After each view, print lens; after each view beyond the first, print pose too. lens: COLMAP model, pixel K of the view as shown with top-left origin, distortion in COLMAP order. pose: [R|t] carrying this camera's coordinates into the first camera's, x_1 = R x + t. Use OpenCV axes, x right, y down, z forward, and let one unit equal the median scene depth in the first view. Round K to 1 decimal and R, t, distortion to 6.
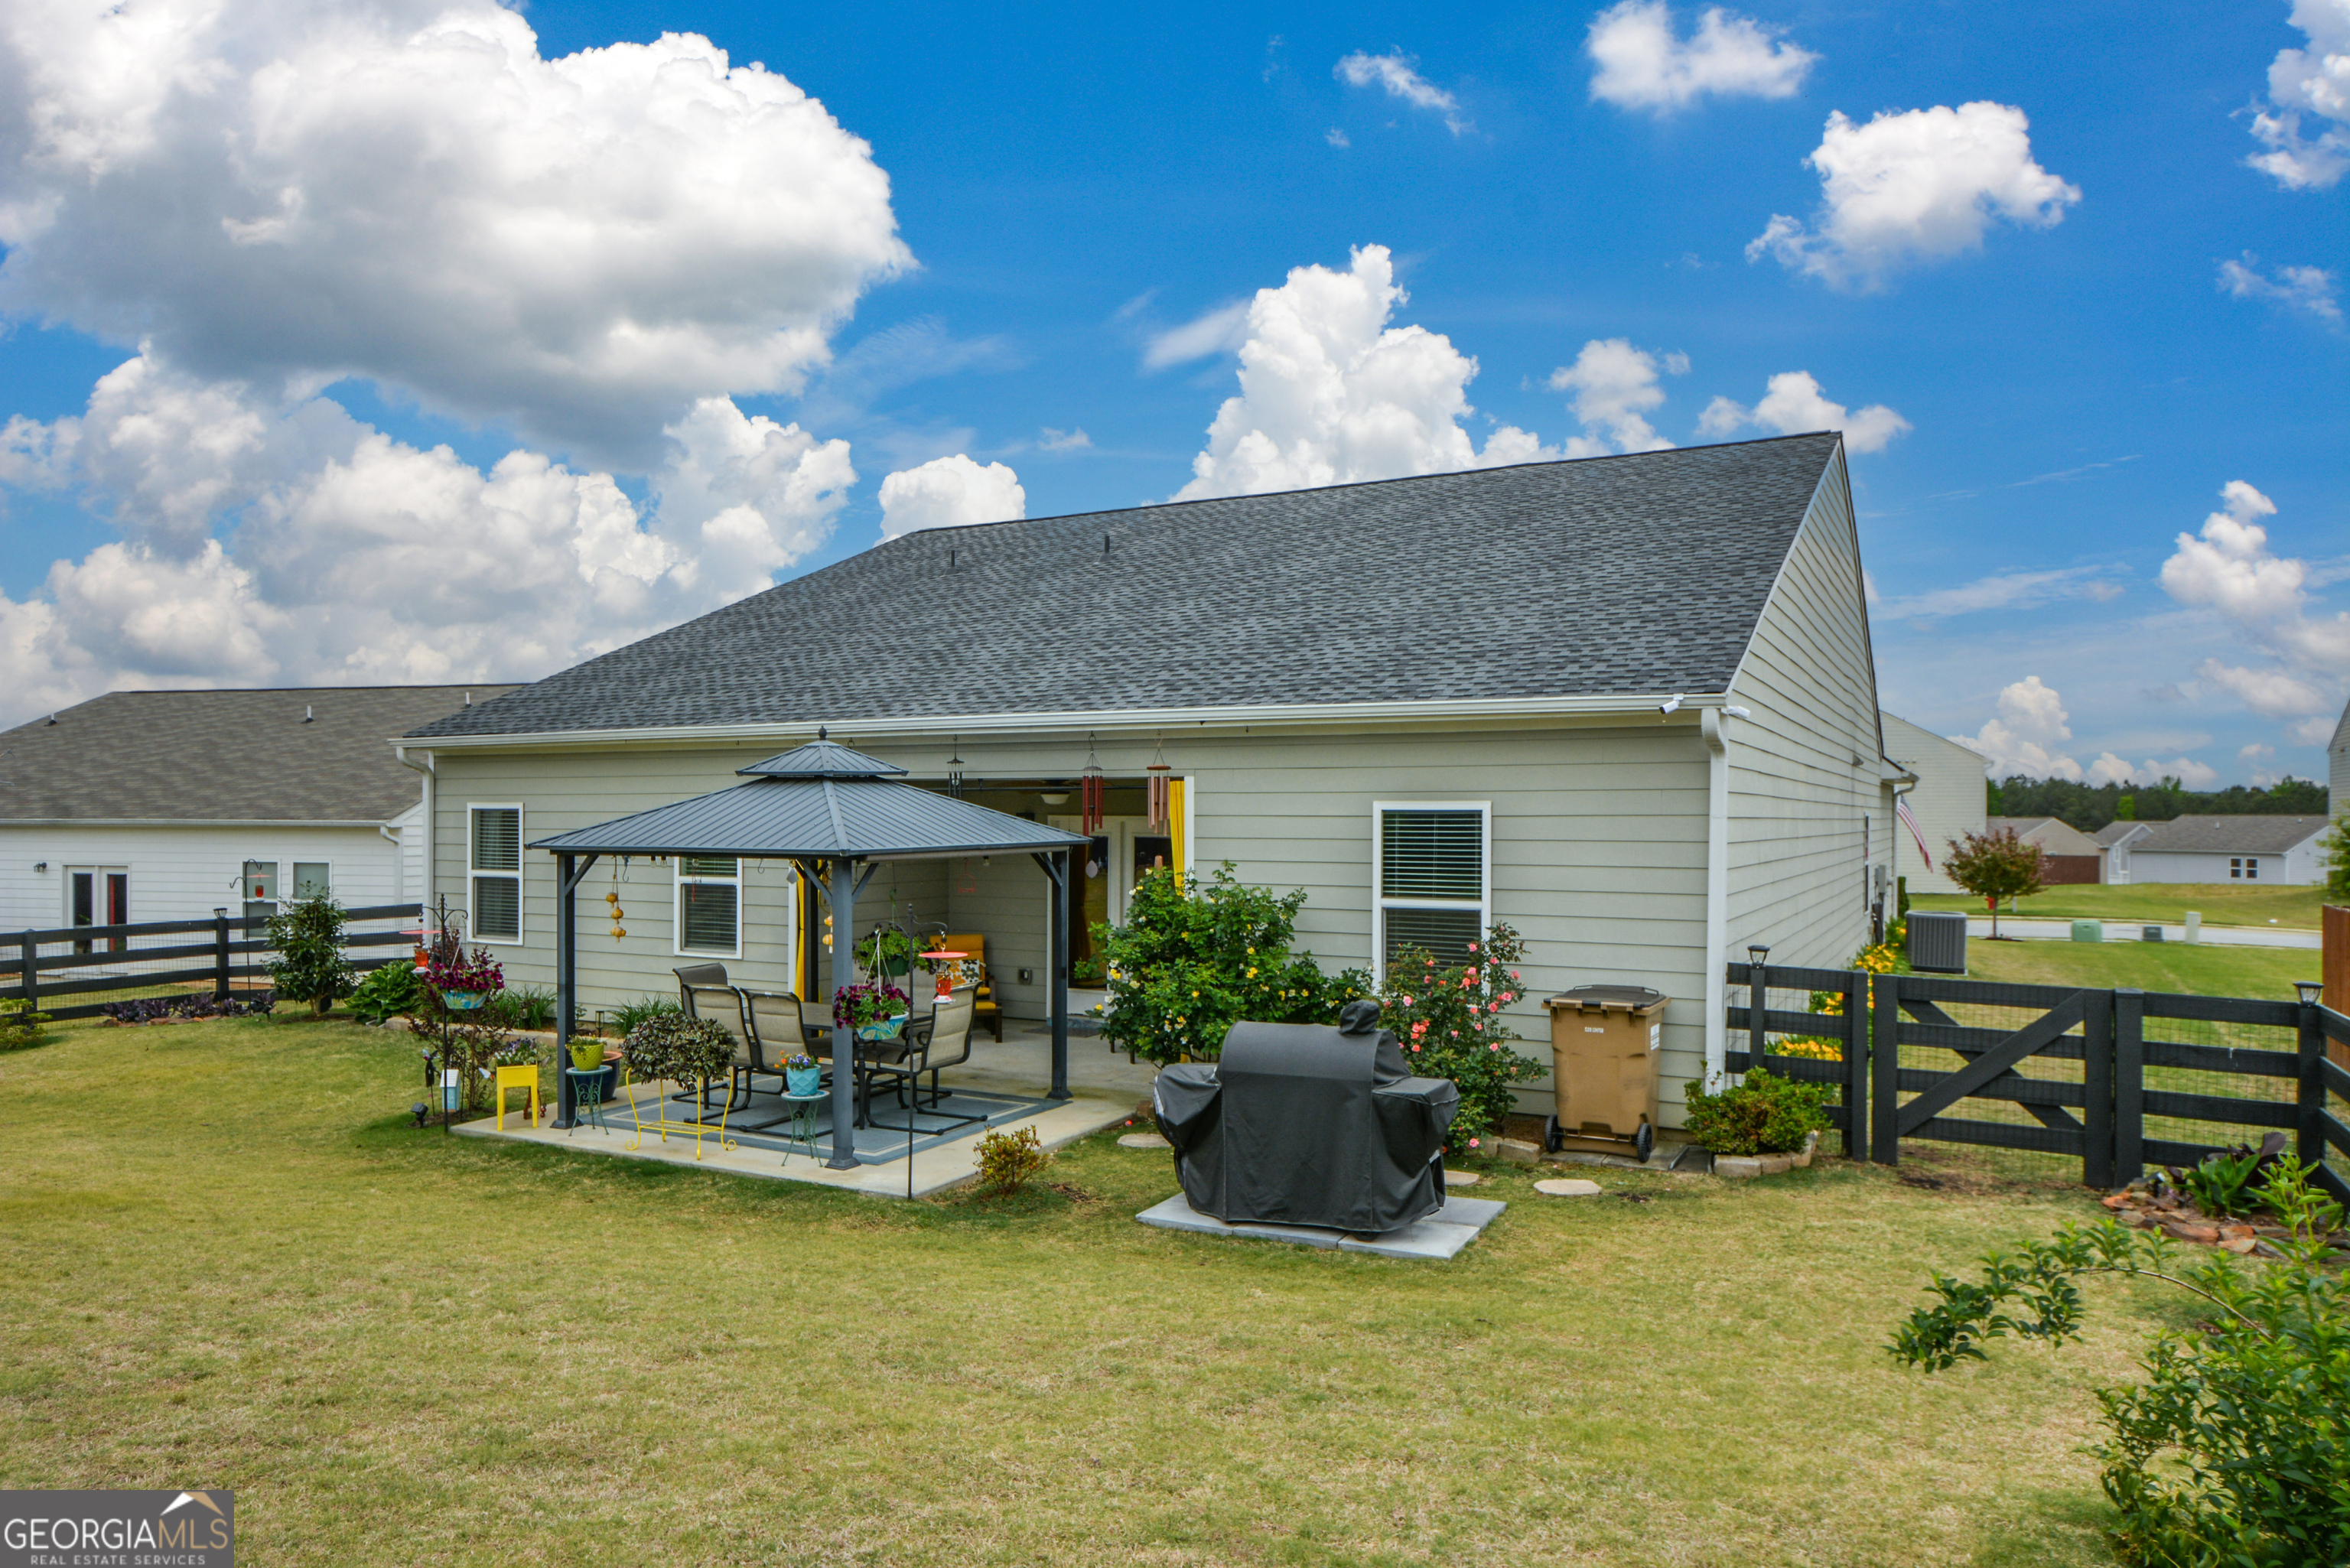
lens RADIAL K [[1508.4, 0, 1176.0], [0, 1508.4, 810.9], [0, 0, 1]] dist [-0.007330, -0.001120]
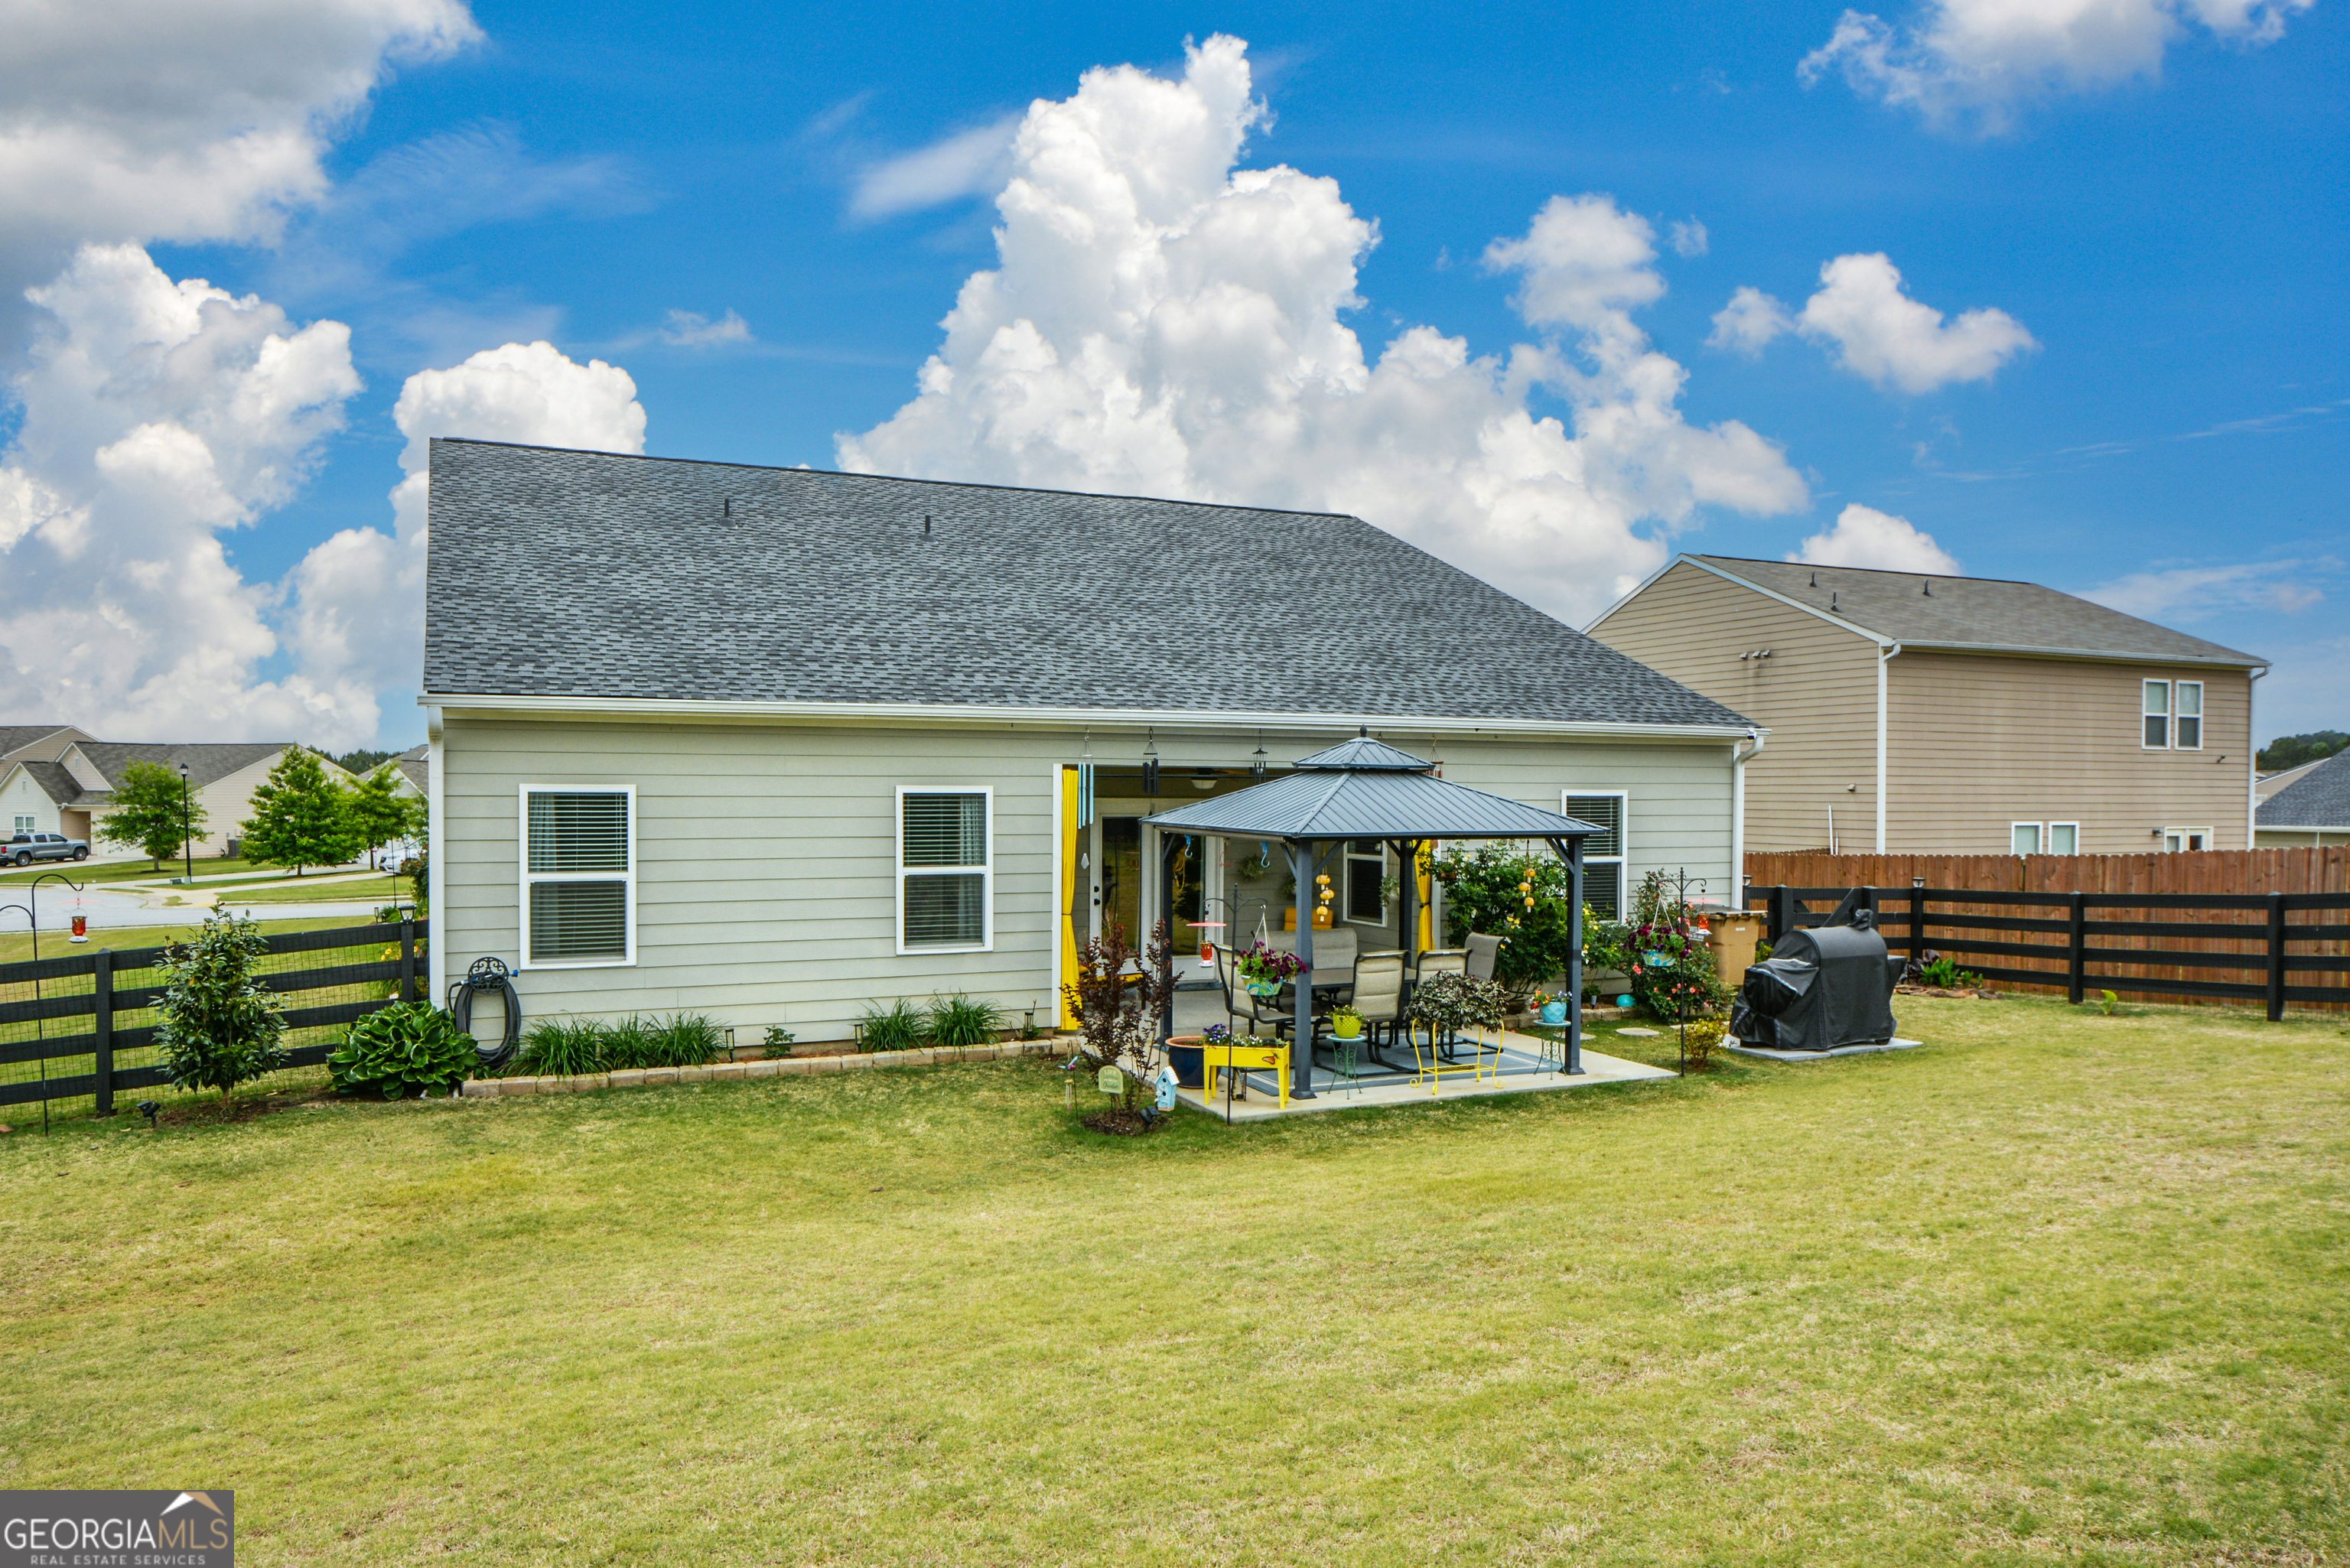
lens RADIAL K [[1594.8, 0, 1167.3], [0, 1594.8, 827.4], [0, 0, 1]] dist [-0.002680, -0.000251]
pose [[0.608008, -0.019609, 0.793689, -1.343612], [-0.005085, 0.999578, 0.028592, -0.012307], [-0.793915, -0.021420, 0.607652, 0.393105]]
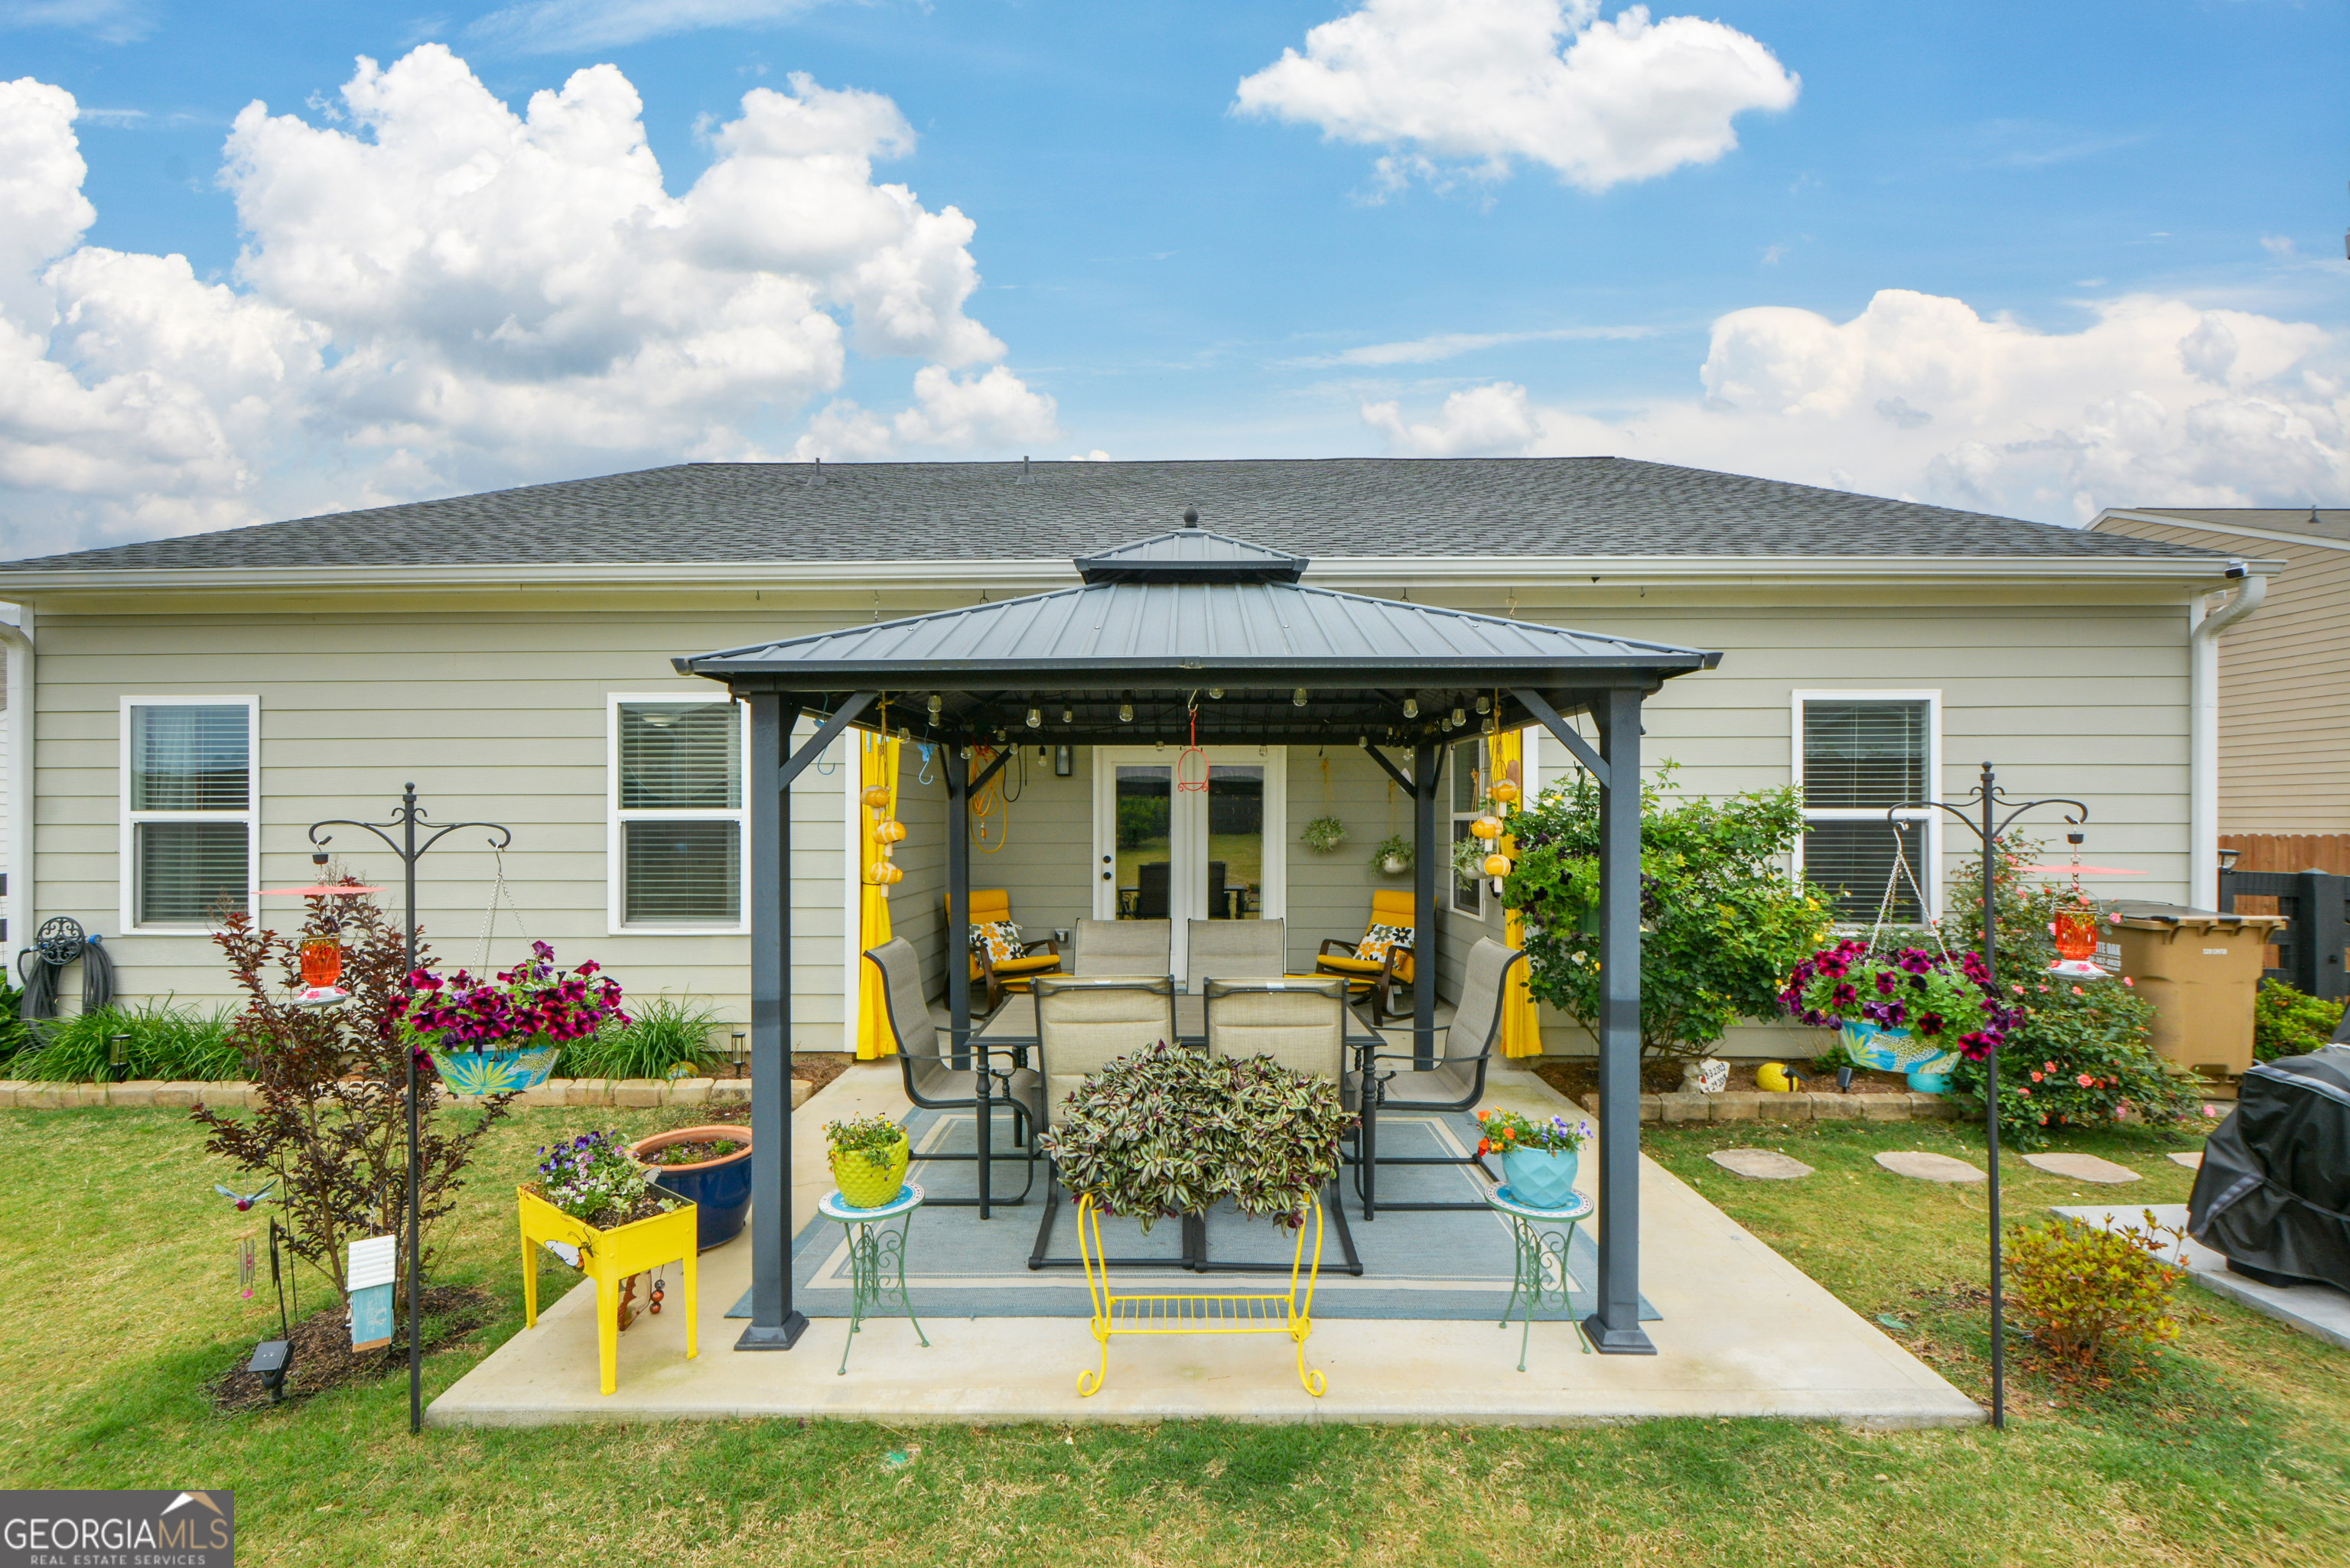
lens RADIAL K [[1031.4, 0, 1171.4], [0, 1031.4, 818.4], [0, 0, 1]] dist [0.003441, -0.004917]
pose [[0.888719, -0.003205, 0.458440, -0.435079], [0.003046, 0.999995, 0.001085, 0.063453], [-0.458441, 0.000432, 0.888725, 0.685729]]
